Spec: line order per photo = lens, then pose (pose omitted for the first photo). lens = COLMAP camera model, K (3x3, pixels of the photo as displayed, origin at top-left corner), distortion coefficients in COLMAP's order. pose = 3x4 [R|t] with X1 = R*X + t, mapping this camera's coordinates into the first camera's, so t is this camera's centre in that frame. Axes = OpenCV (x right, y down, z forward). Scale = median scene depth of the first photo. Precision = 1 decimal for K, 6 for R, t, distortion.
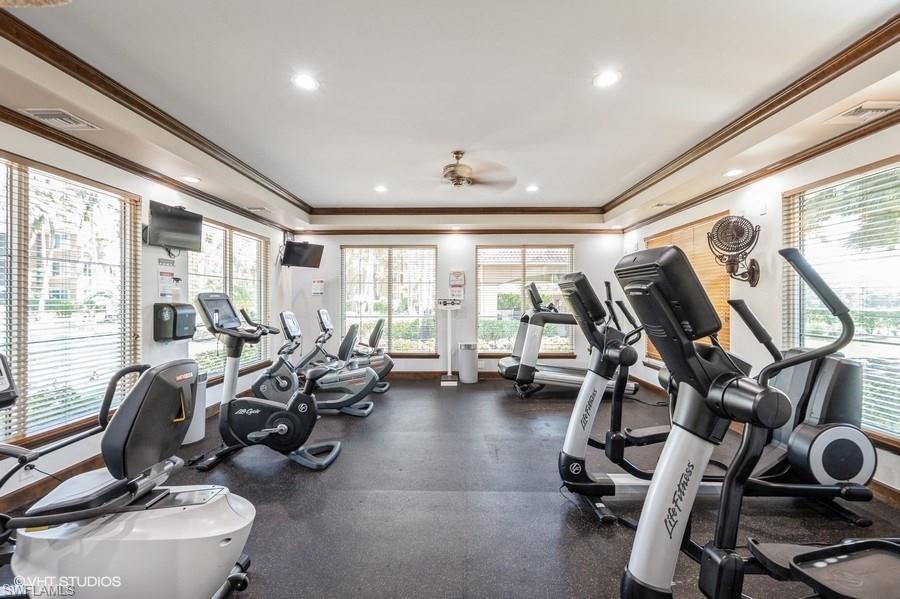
lens RADIAL K [[361.1, 0, 450.1], [0, 361.1, 297.6], [0, 0, 1]] dist [-0.004129, 0.000752]
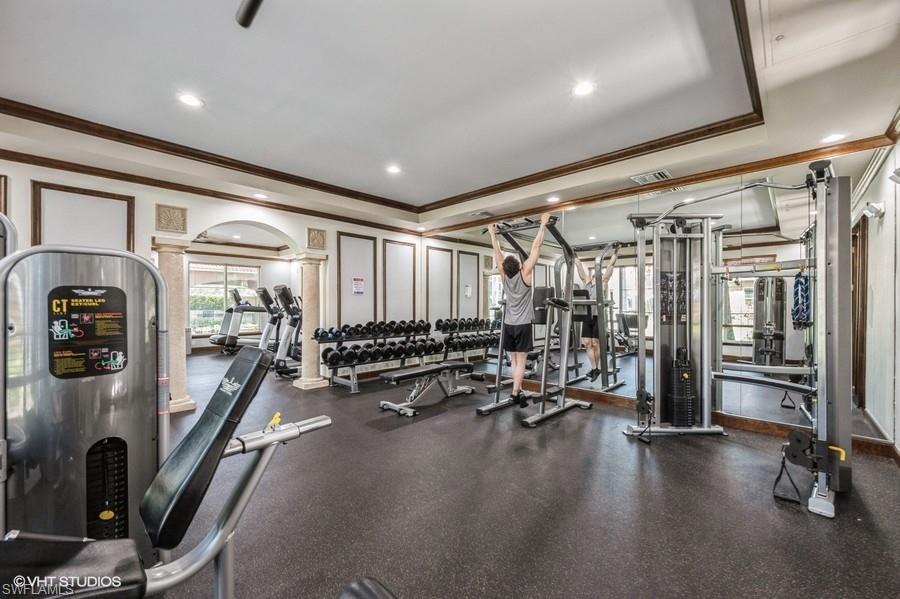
lens RADIAL K [[361.1, 0, 450.7], [0, 361.1, 302.0], [0, 0, 1]] dist [-0.004129, 0.000752]
pose [[0.682051, 0.002202, 0.731302, -0.315143], [-0.002211, 0.999997, -0.000949, 0.020593], [-0.731302, -0.000969, 0.682054, -0.885765]]
